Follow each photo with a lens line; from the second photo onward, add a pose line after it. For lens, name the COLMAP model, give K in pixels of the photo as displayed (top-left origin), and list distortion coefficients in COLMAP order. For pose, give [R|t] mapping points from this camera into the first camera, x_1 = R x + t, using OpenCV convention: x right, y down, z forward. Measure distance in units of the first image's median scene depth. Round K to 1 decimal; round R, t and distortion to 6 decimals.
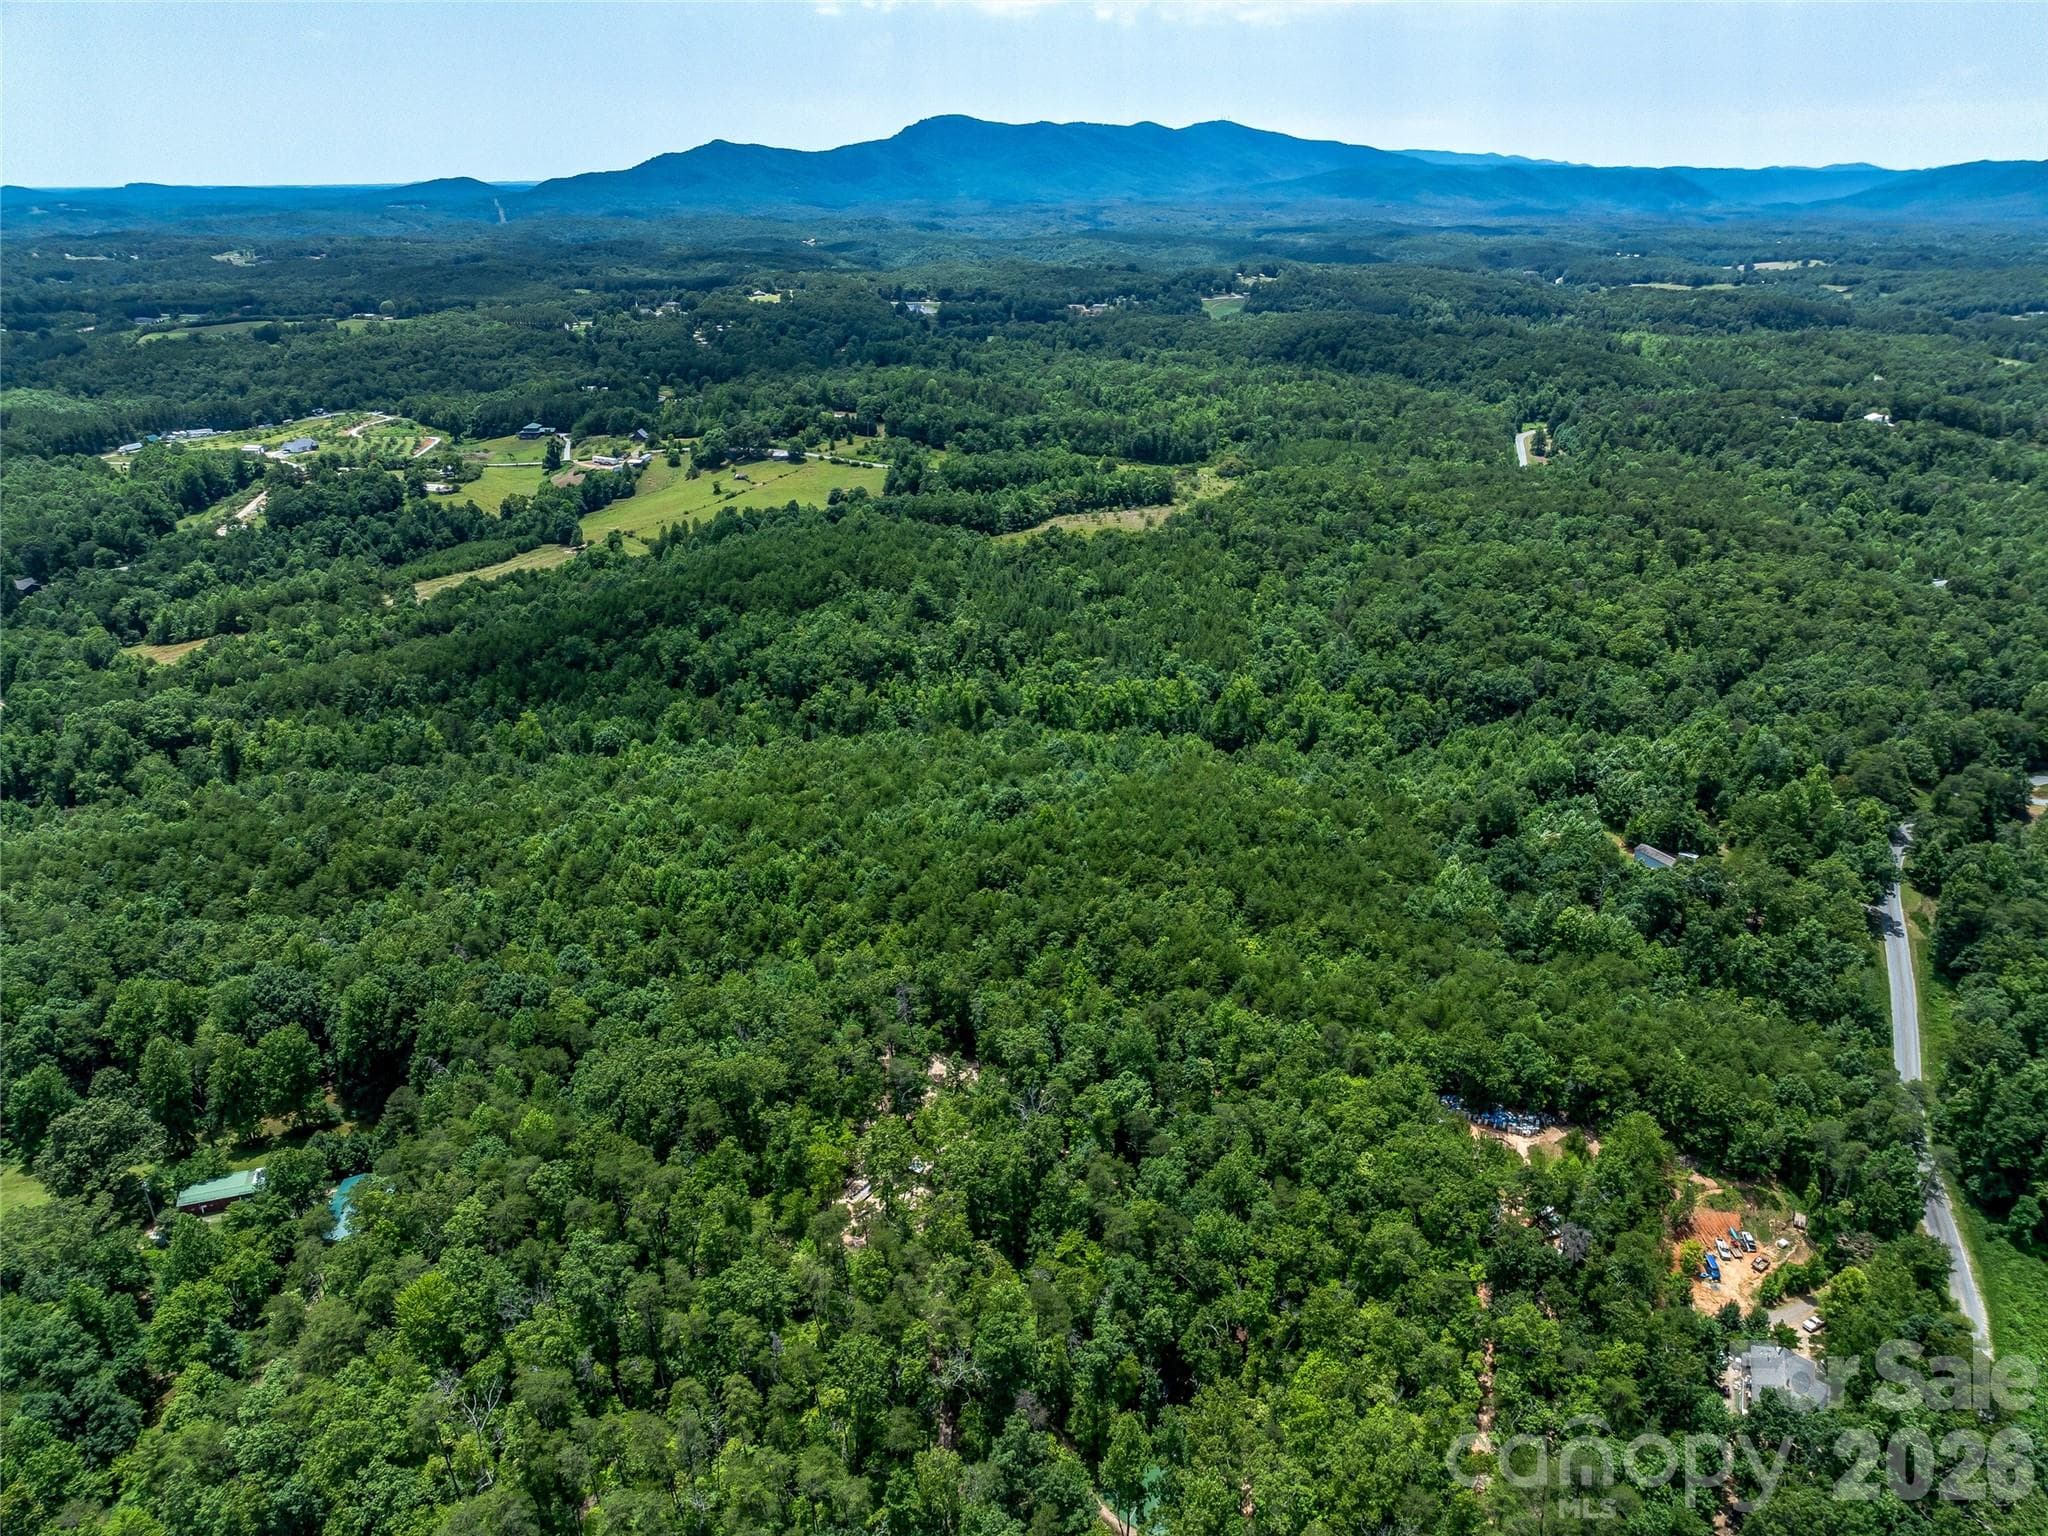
lens RADIAL K [[1434.0, 0, 1019.7], [0, 1434.0, 765.9], [0, 0, 1]] dist [-0.032569, -0.003261]
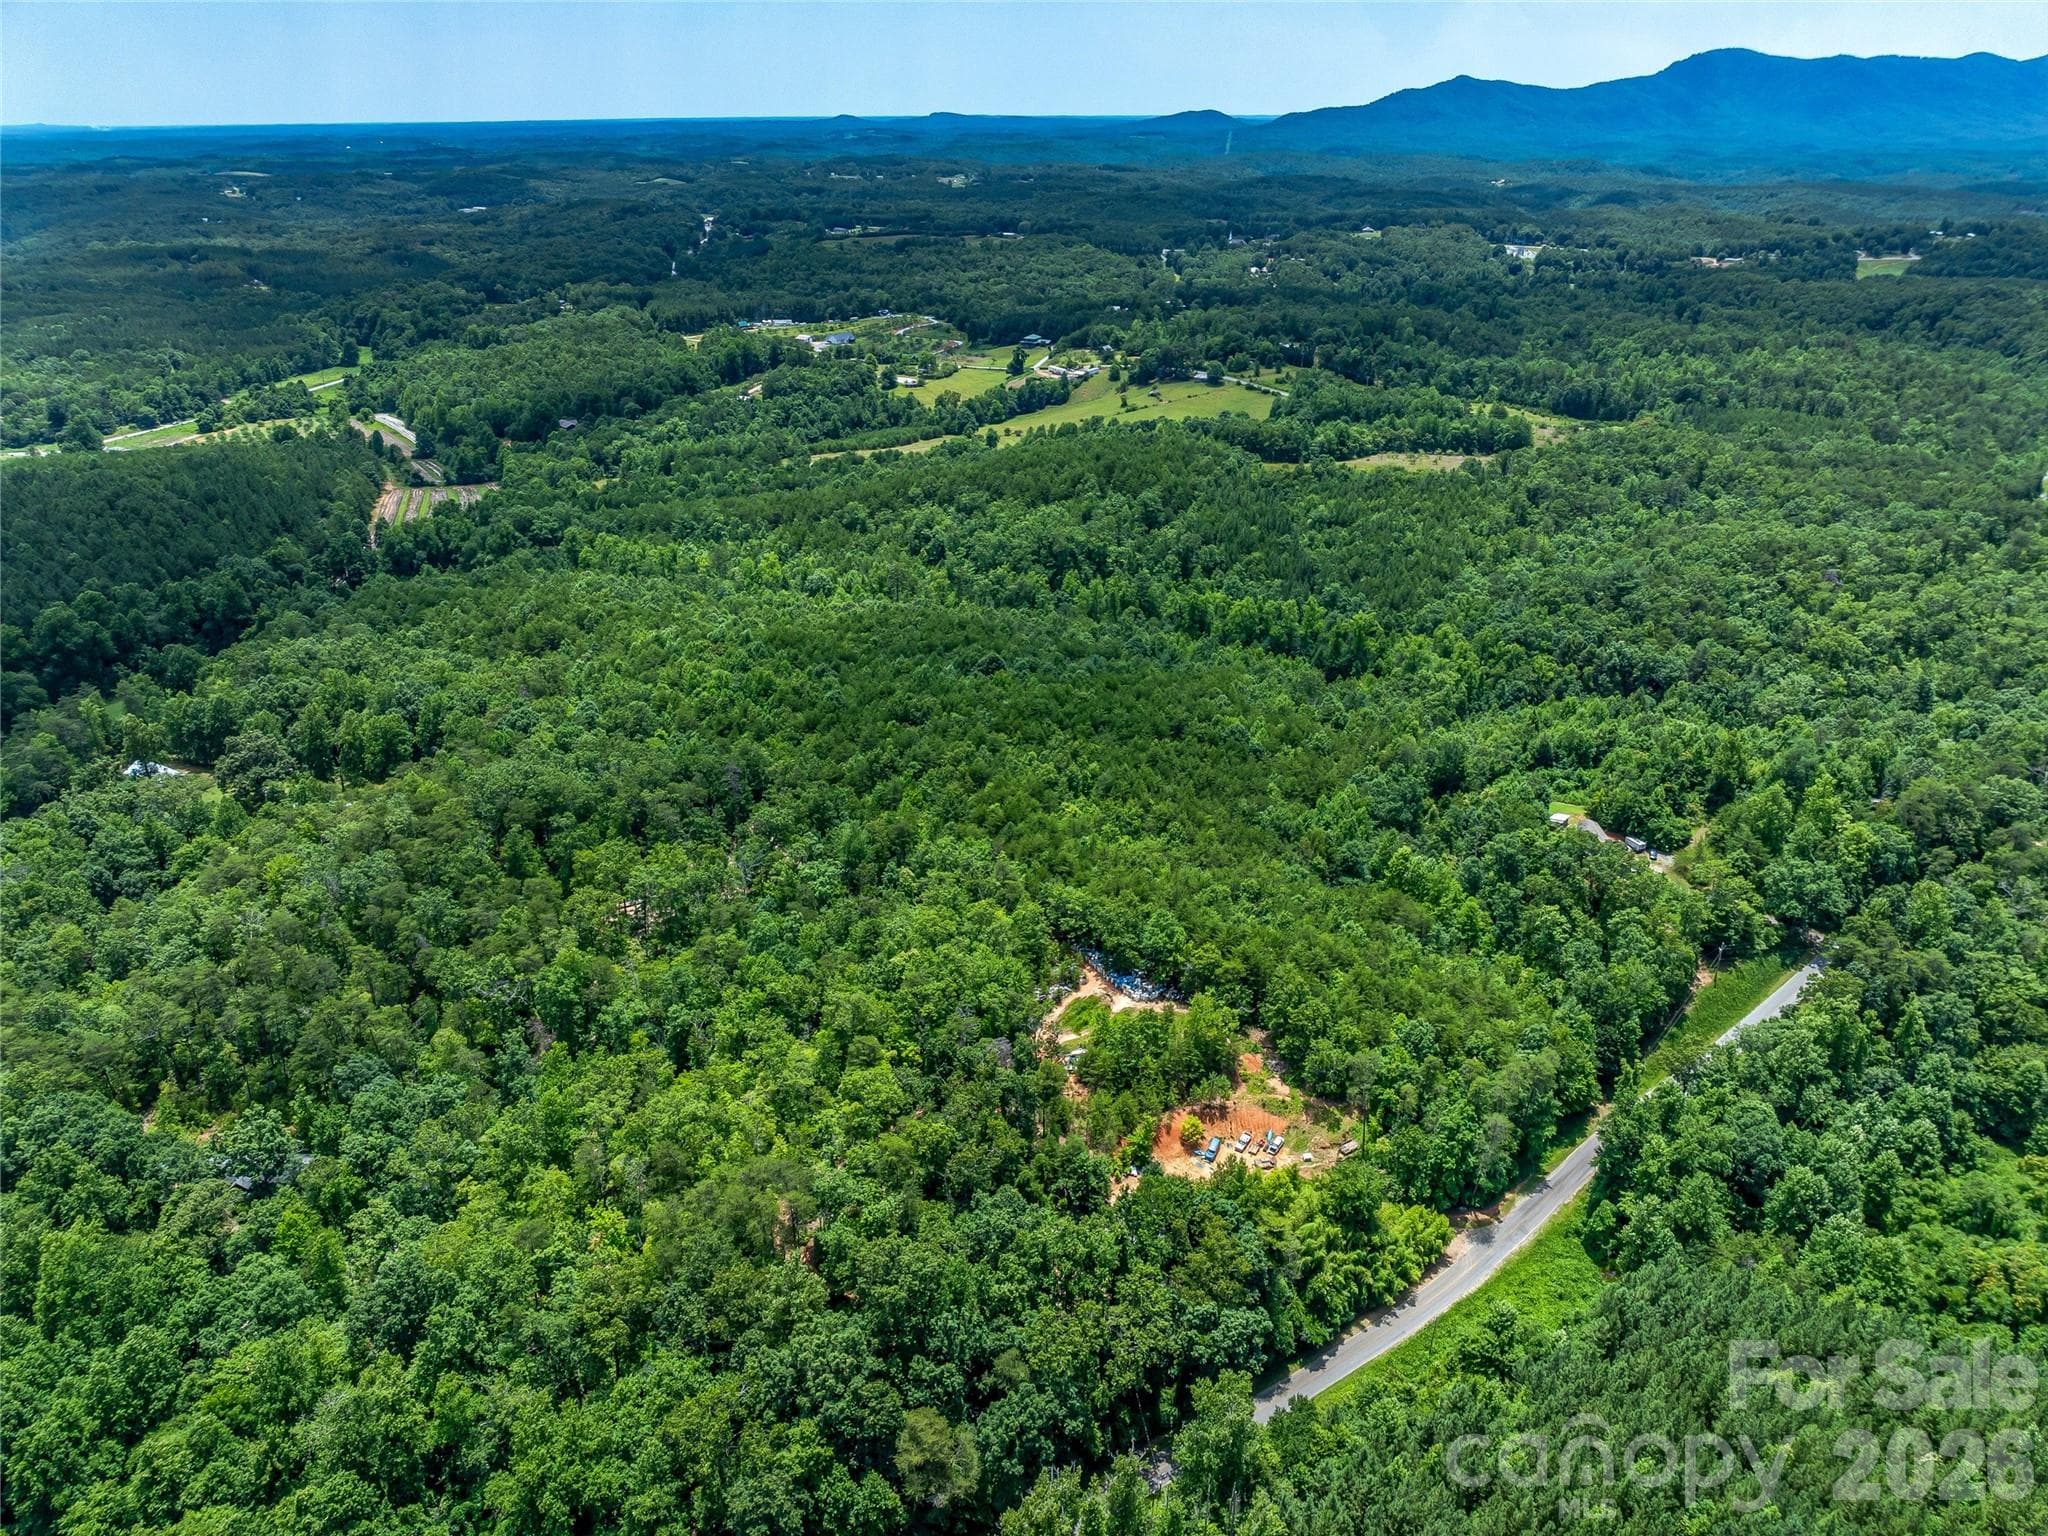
lens RADIAL K [[1434.0, 0, 1025.4], [0, 1434.0, 774.4], [0, 0, 1]] dist [-0.032569, -0.003261]
pose [[0.888409, 0.191633, -0.417141, 0.209130], [-0.173477, 0.981467, 0.081418, 0.005790], [0.425012, 0.000032, 0.905188, -0.004032]]
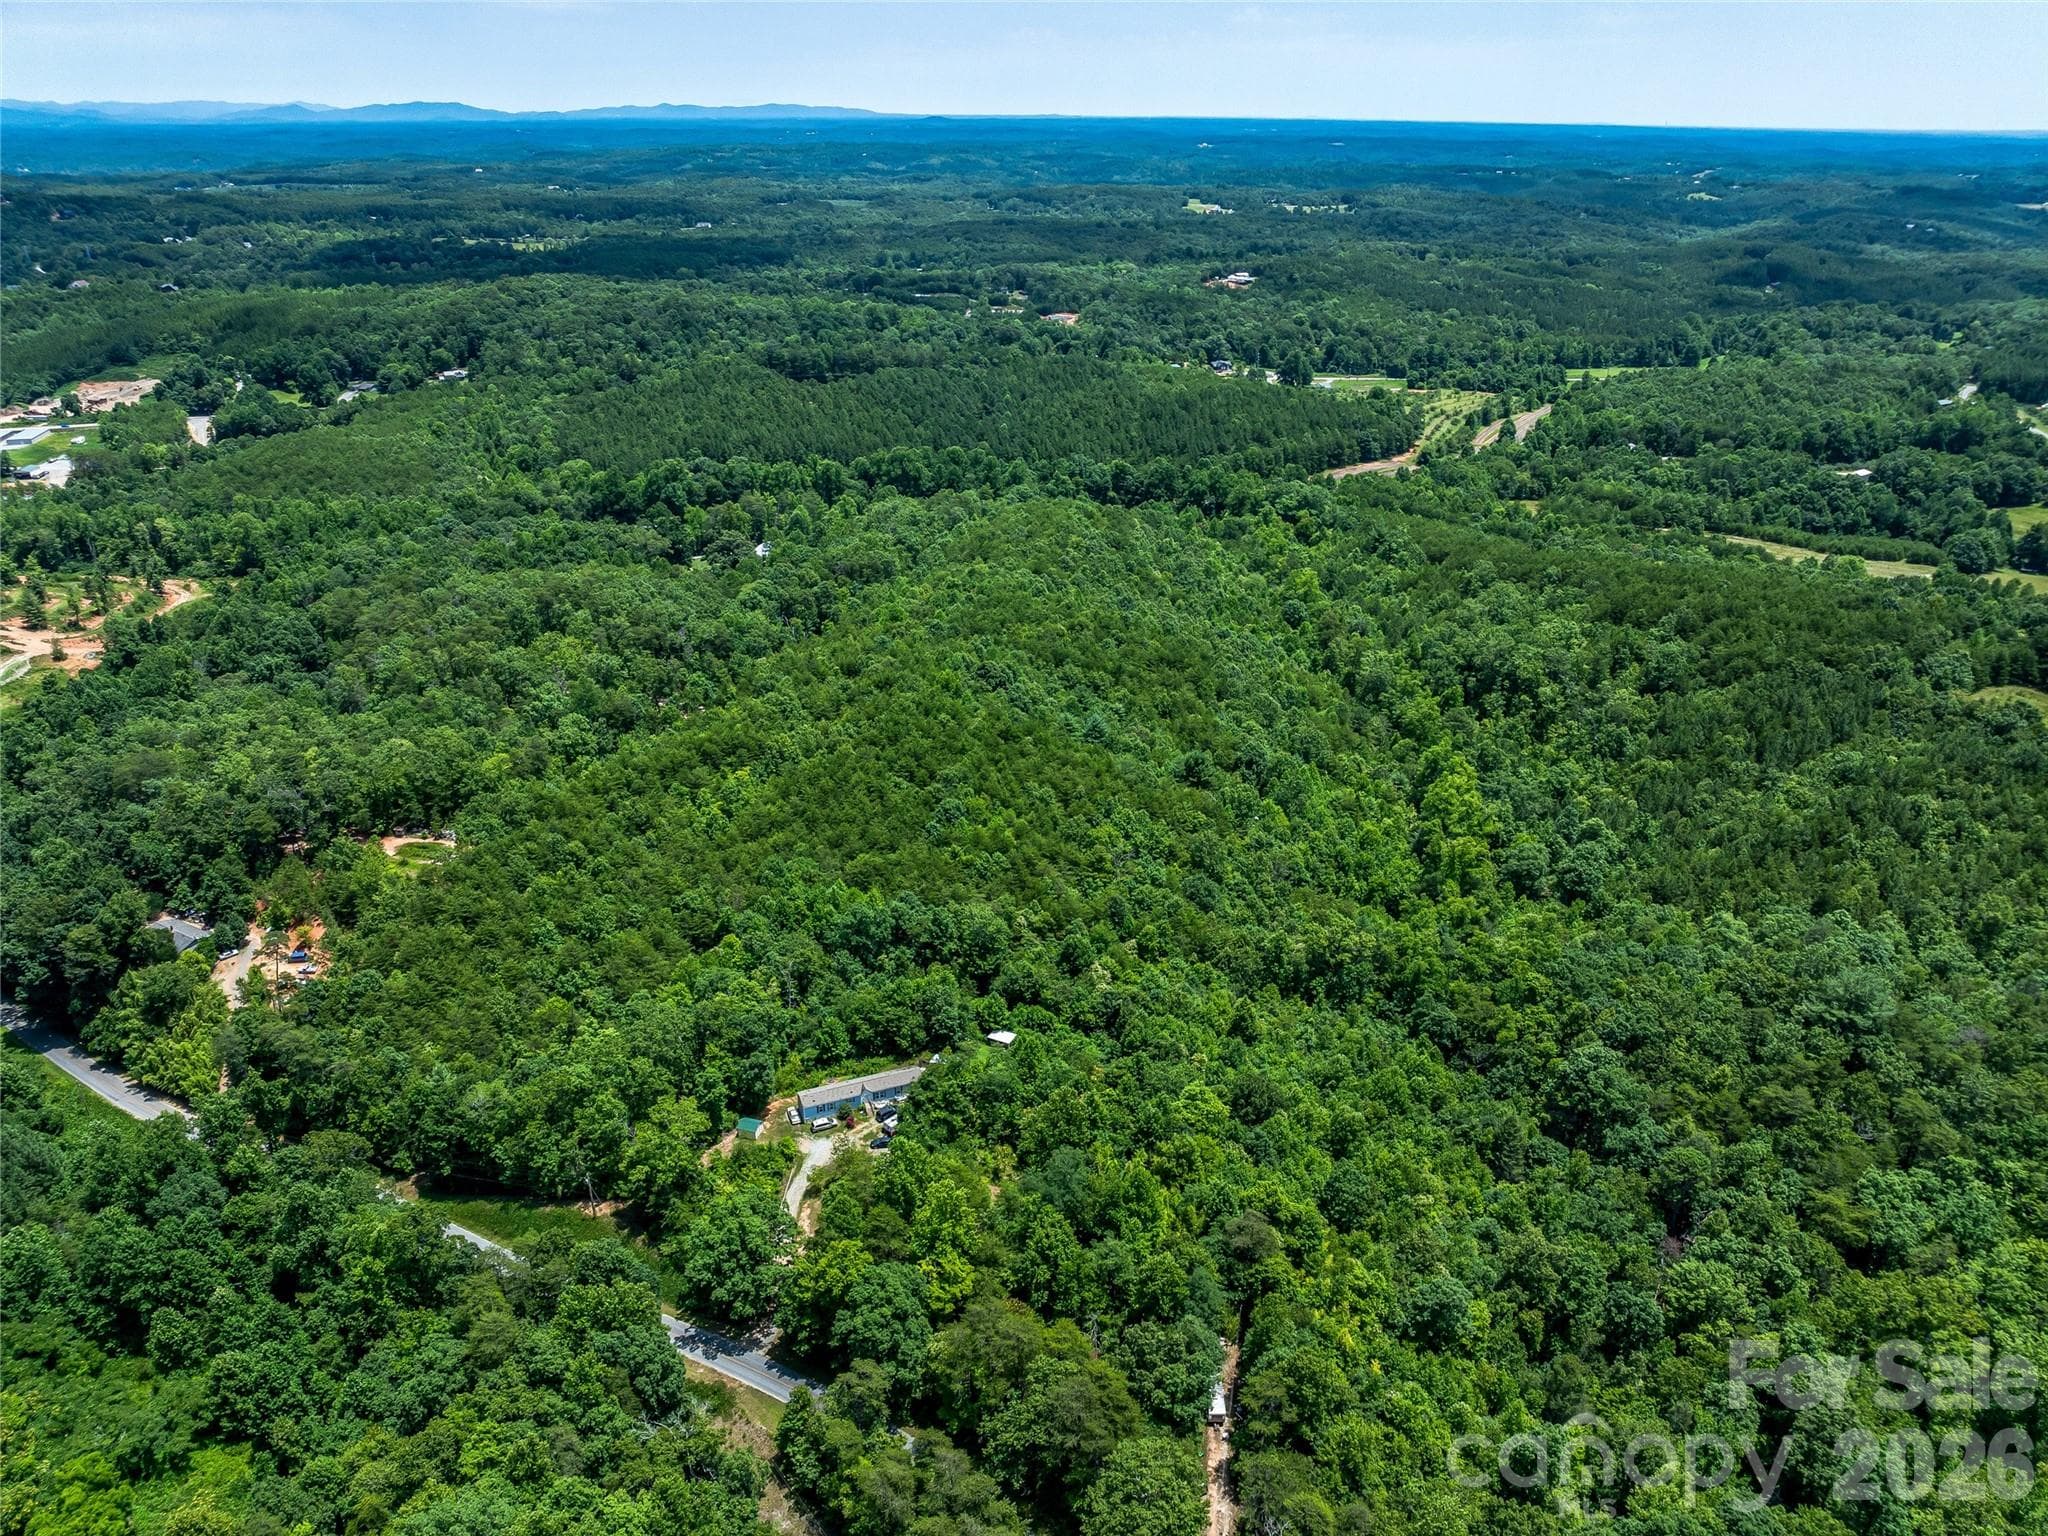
lens RADIAL K [[1434.0, 0, 1033.5], [0, 1434.0, 757.1], [0, 0, 1]] dist [-0.032569, -0.003261]
pose [[-0.073346, 0.411223, -0.908579, 0.424902], [-0.389760, 0.826759, 0.405656, -0.159403], [0.917991, 0.383881, 0.099639, 0.393130]]
